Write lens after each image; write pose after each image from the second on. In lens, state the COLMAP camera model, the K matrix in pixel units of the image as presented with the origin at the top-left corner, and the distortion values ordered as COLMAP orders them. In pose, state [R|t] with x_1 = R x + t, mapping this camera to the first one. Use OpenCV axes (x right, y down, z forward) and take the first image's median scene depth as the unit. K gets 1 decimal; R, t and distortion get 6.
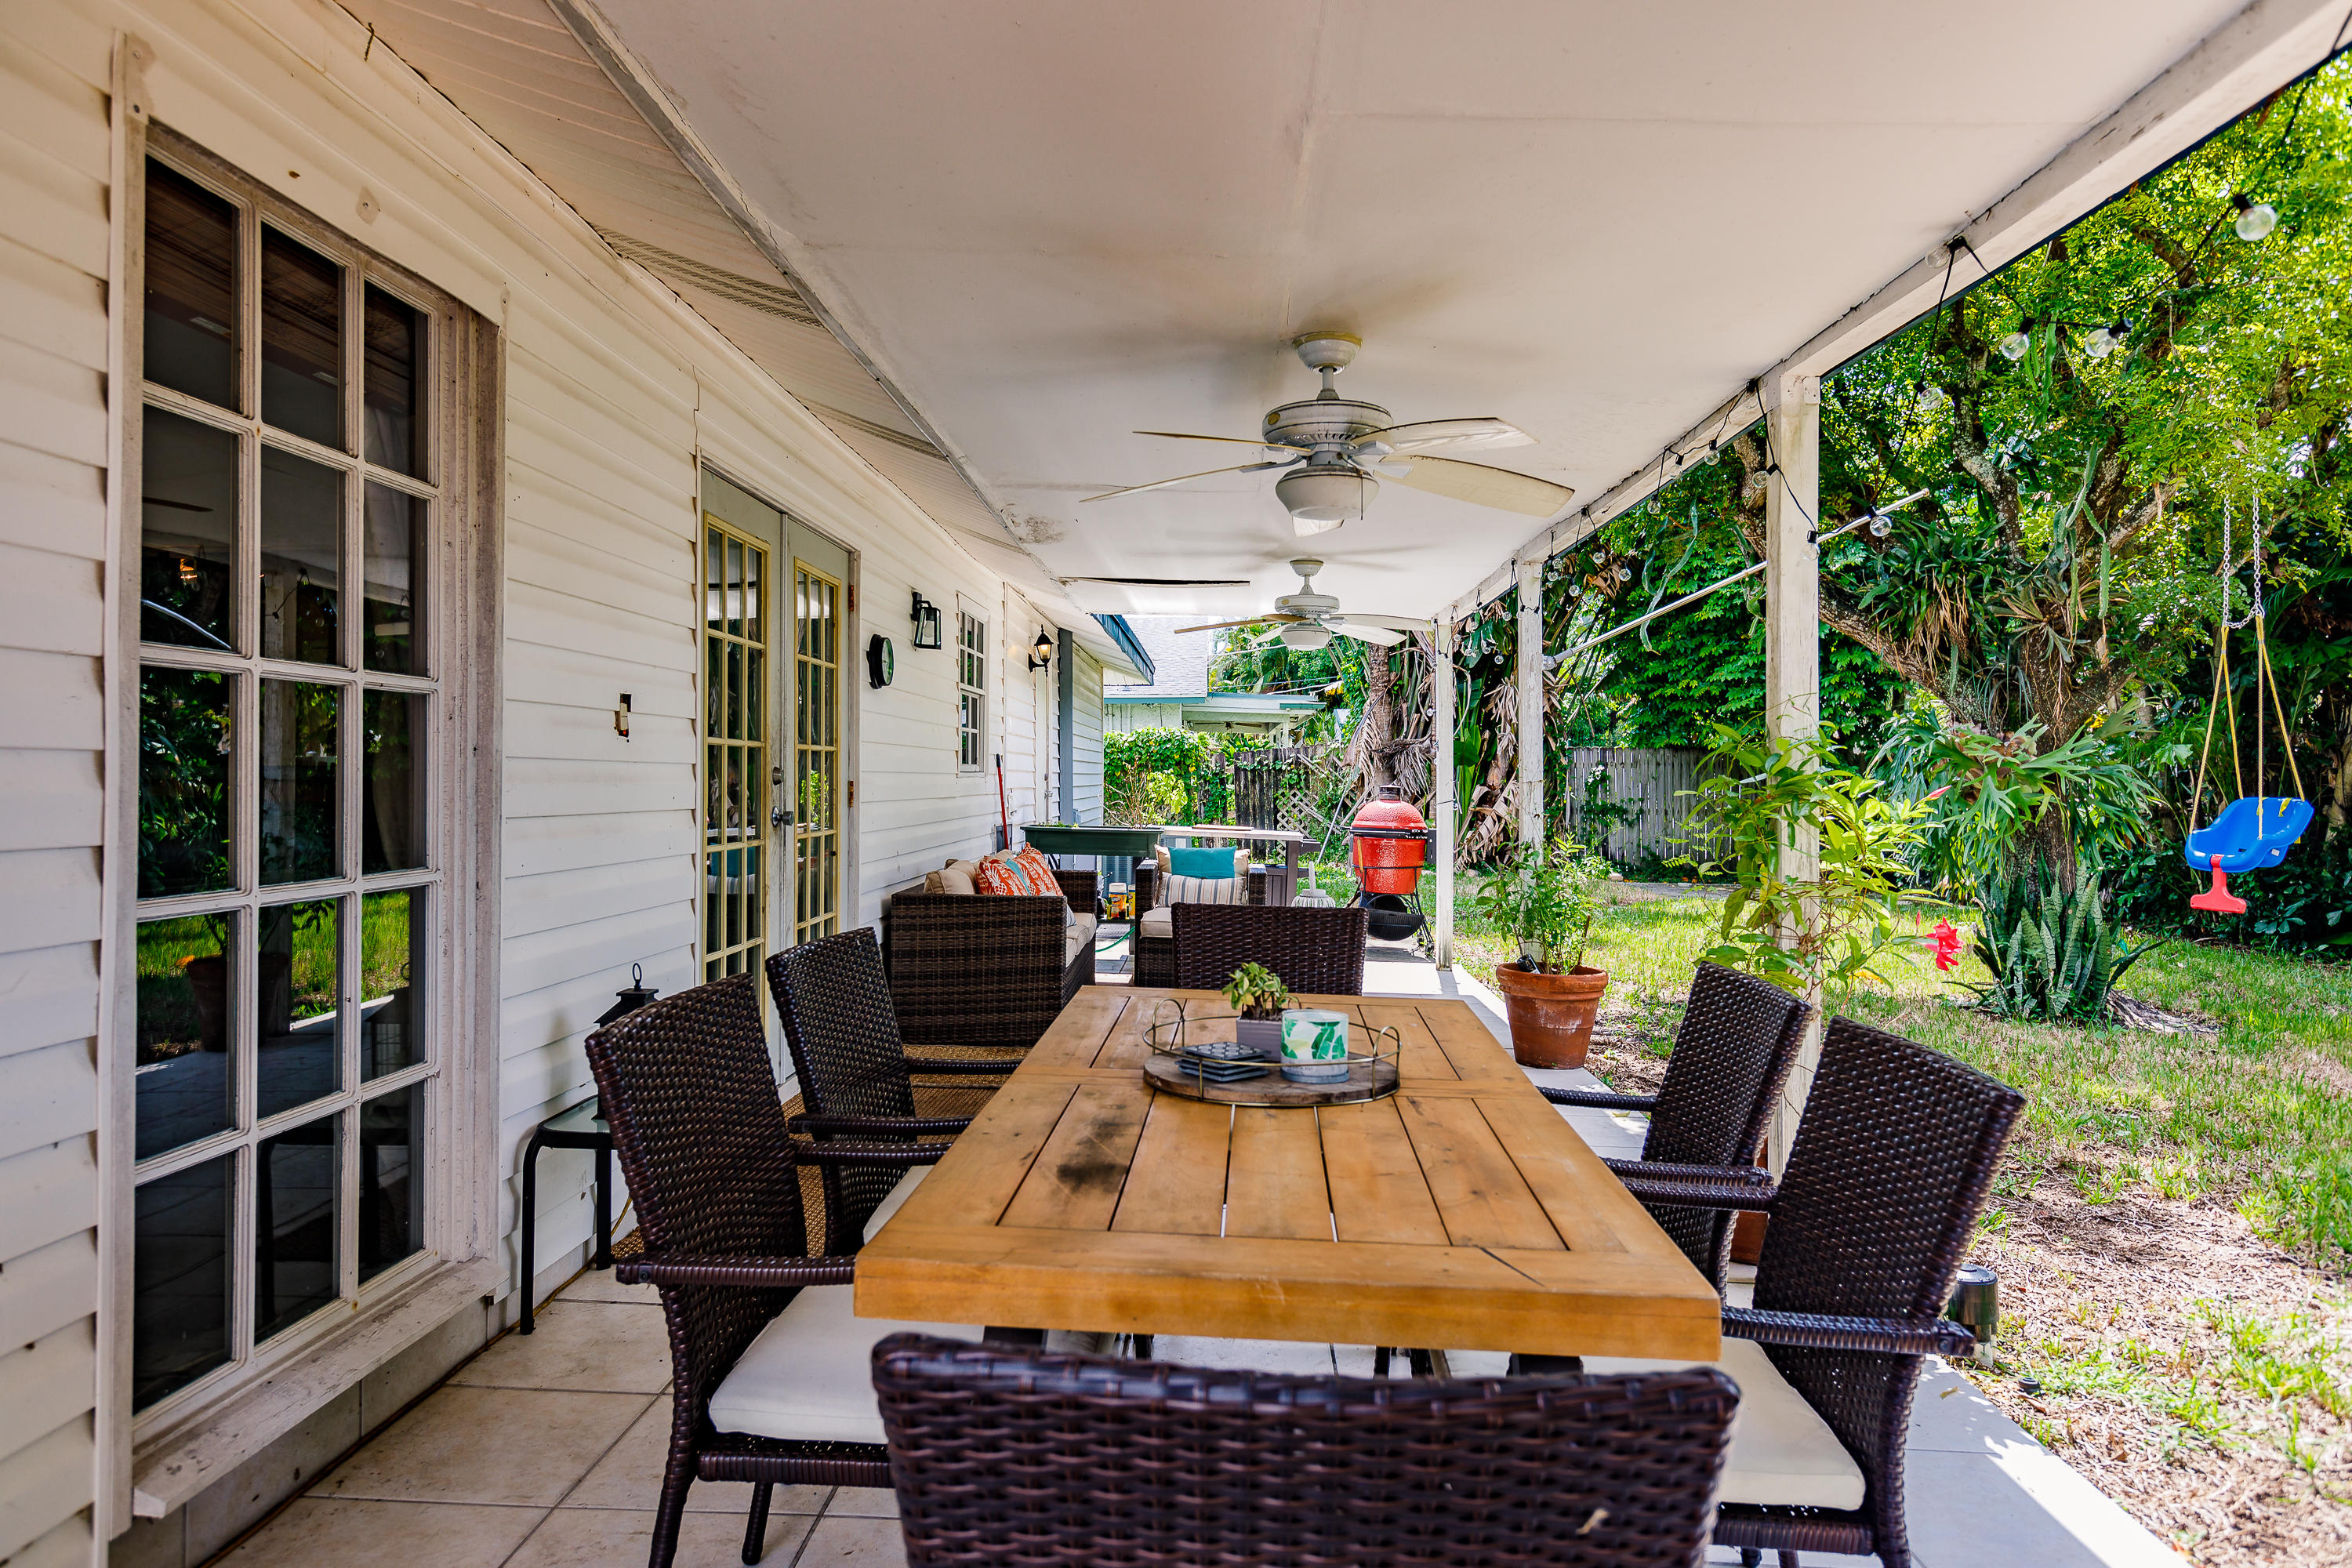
lens RADIAL K [[1469.8, 0, 1185.0], [0, 1469.8, 776.9], [0, 0, 1]] dist [-0.011378, -0.002782]
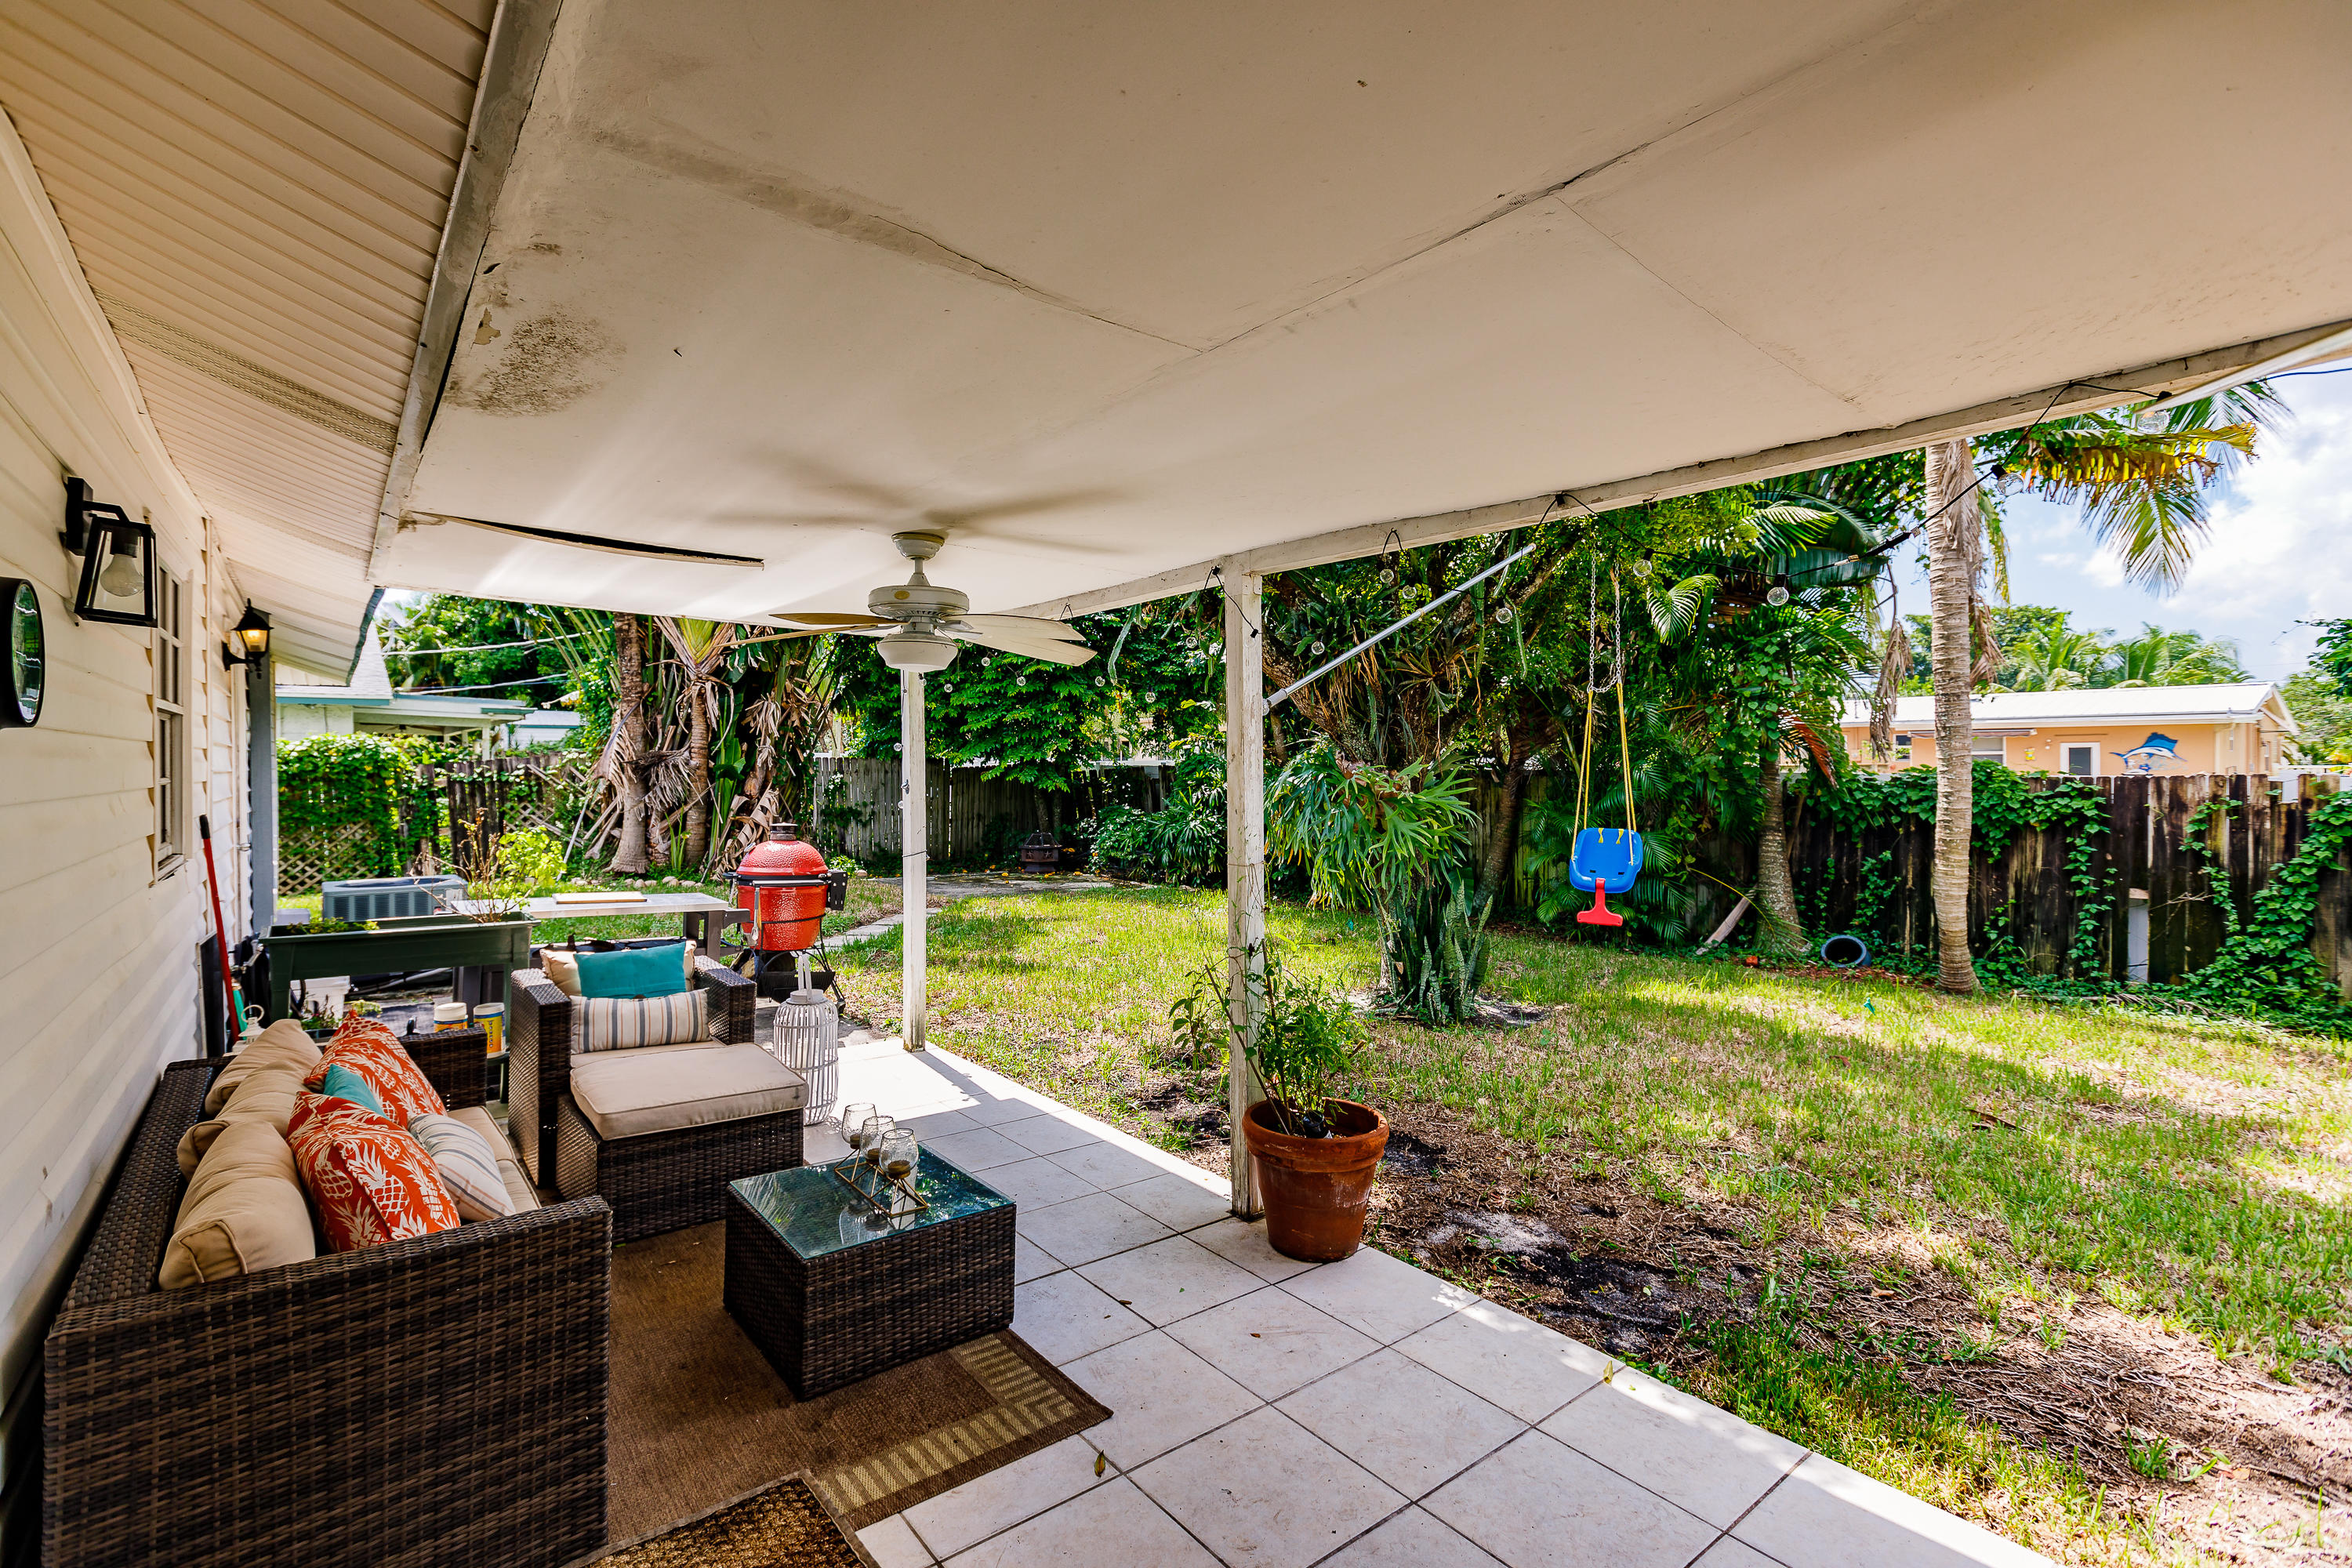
lens RADIAL K [[1059.1, 0, 1170.1], [0, 1059.1, 774.1], [0, 0, 1]] dist [0.001883, 0.000924]
pose [[0.760242, -0.010536, 0.649554, -0.056348], [0.002624, 0.999910, 0.013147, -0.018625], [-0.649634, -0.008291, 0.760202, 0.226633]]
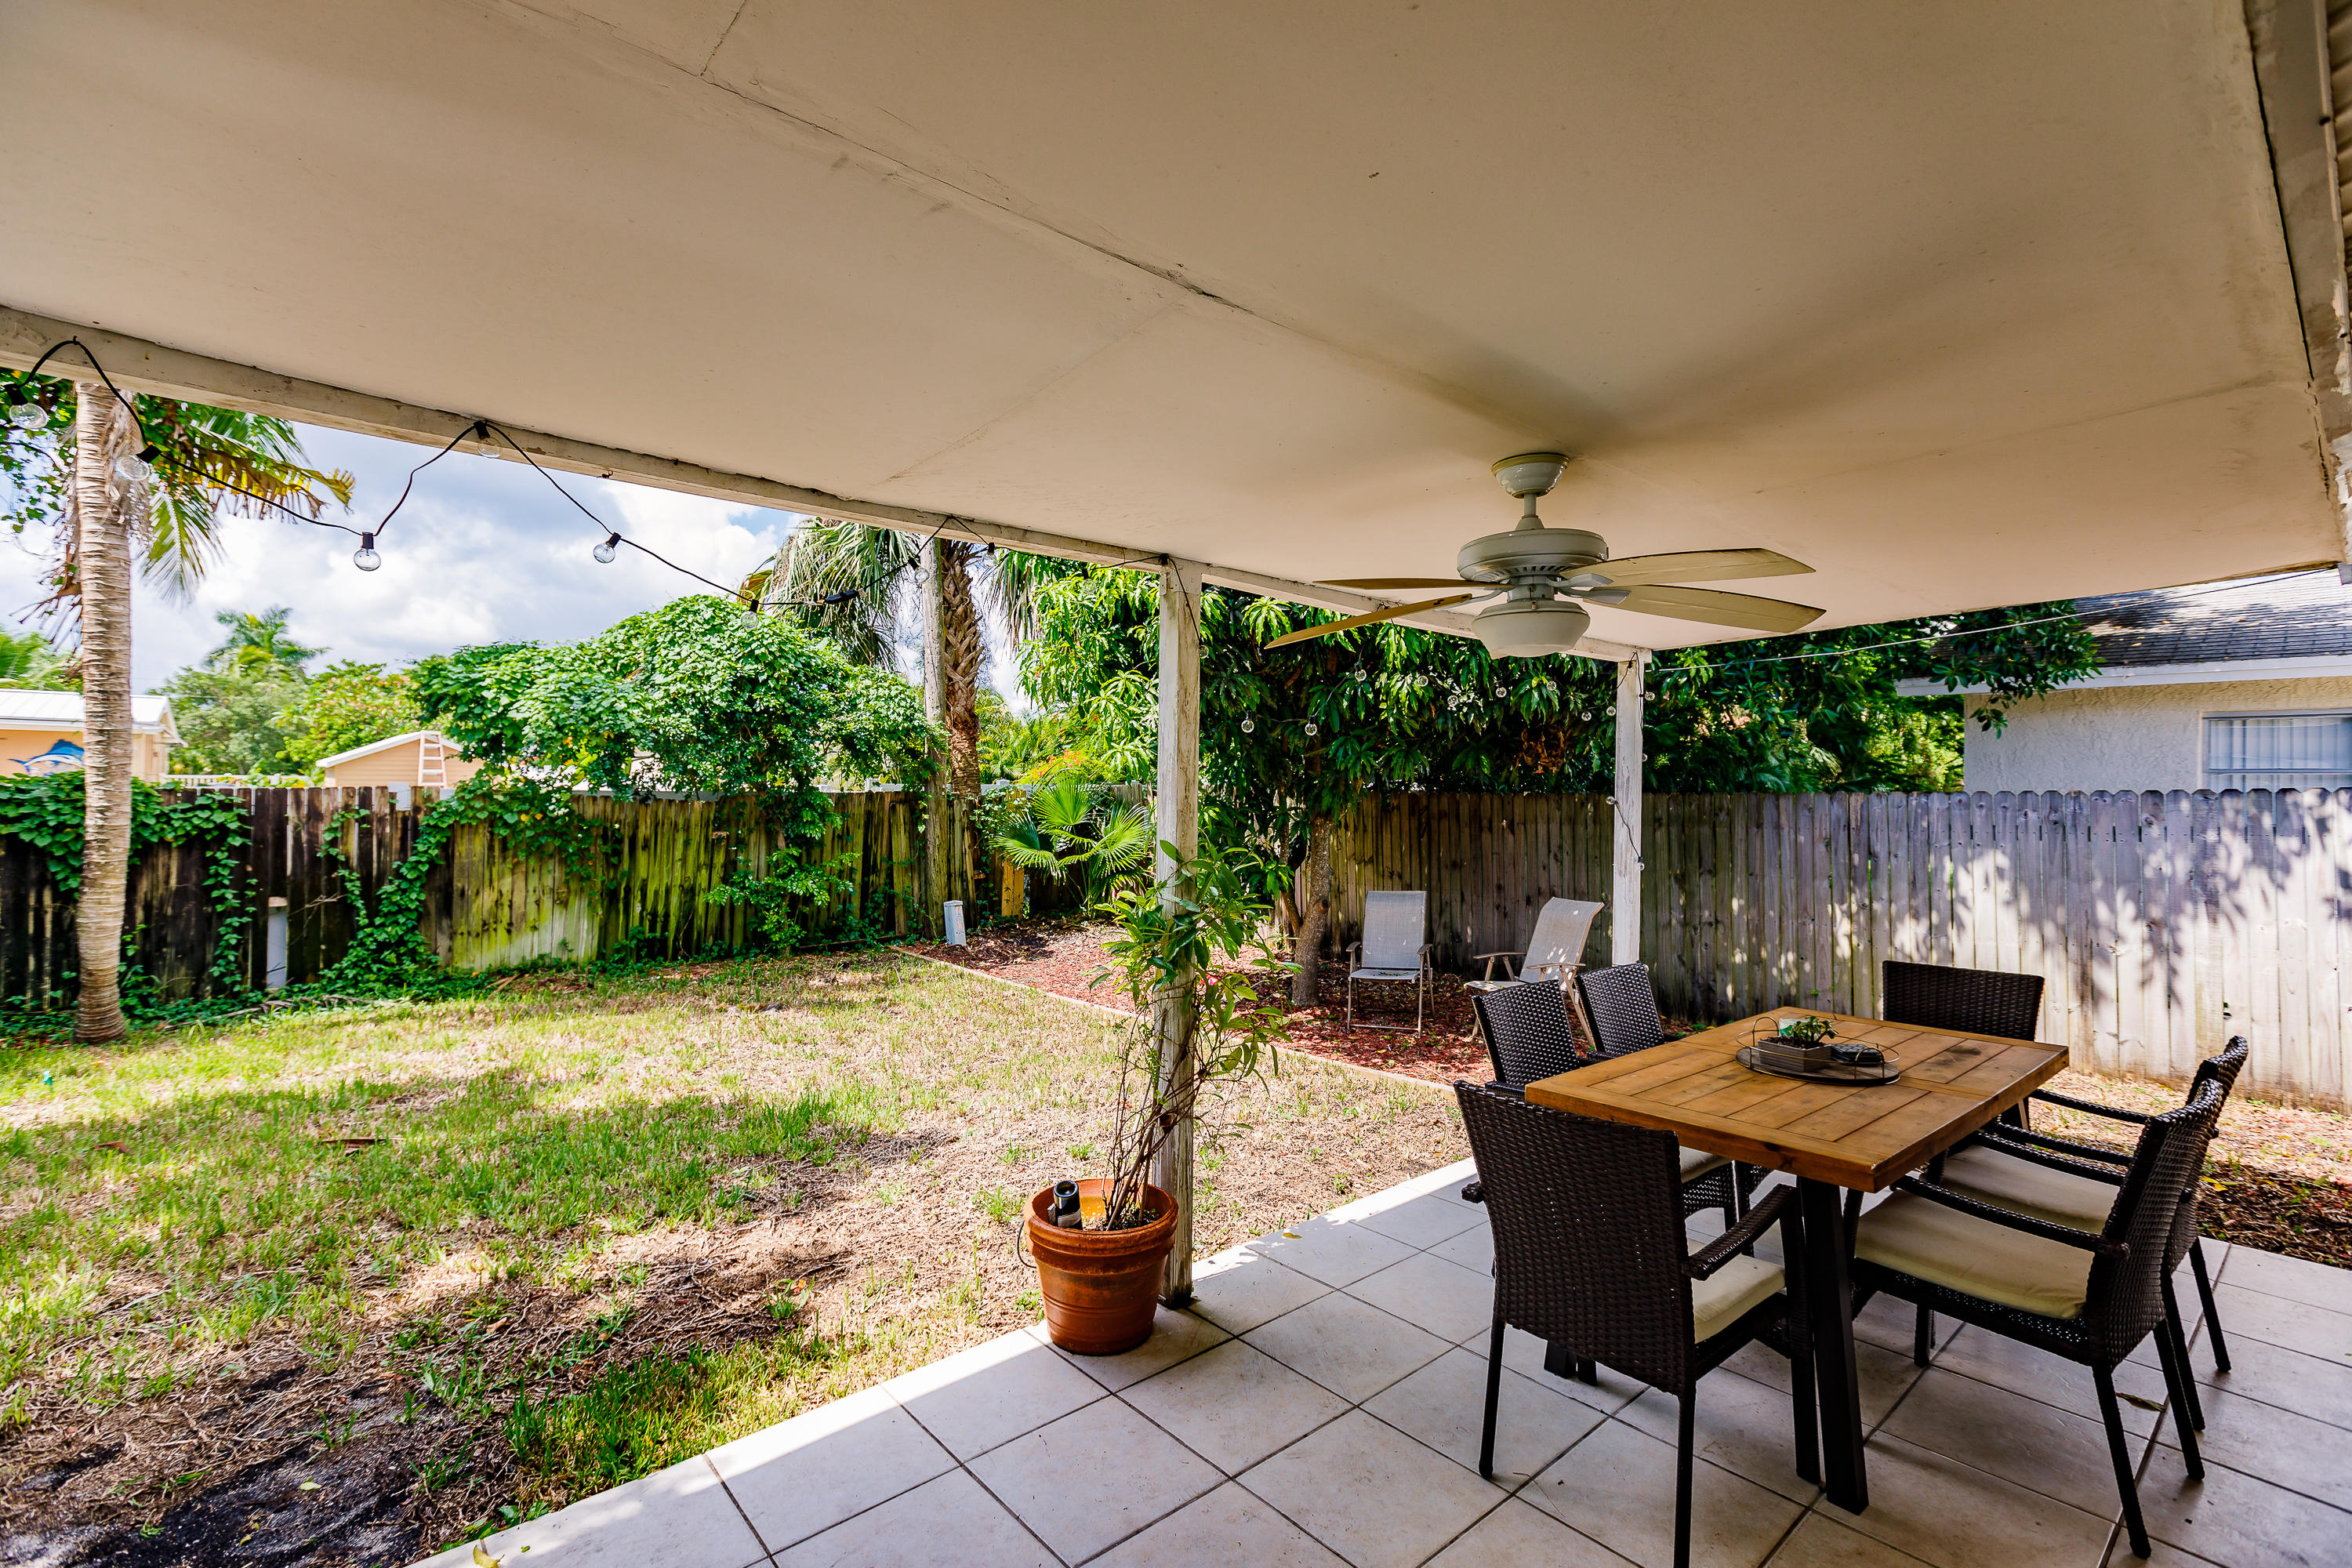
lens RADIAL K [[1059.1, 0, 1133.0], [0, 1059.1, 777.5], [0, 0, 1]] dist [0.001883, 0.000924]
pose [[-0.665643, -0.006977, 0.746238, -0.035186], [-0.017204, 0.999834, -0.005998, -0.019082], [-0.746072, -0.016830, -0.665652, 0.460674]]
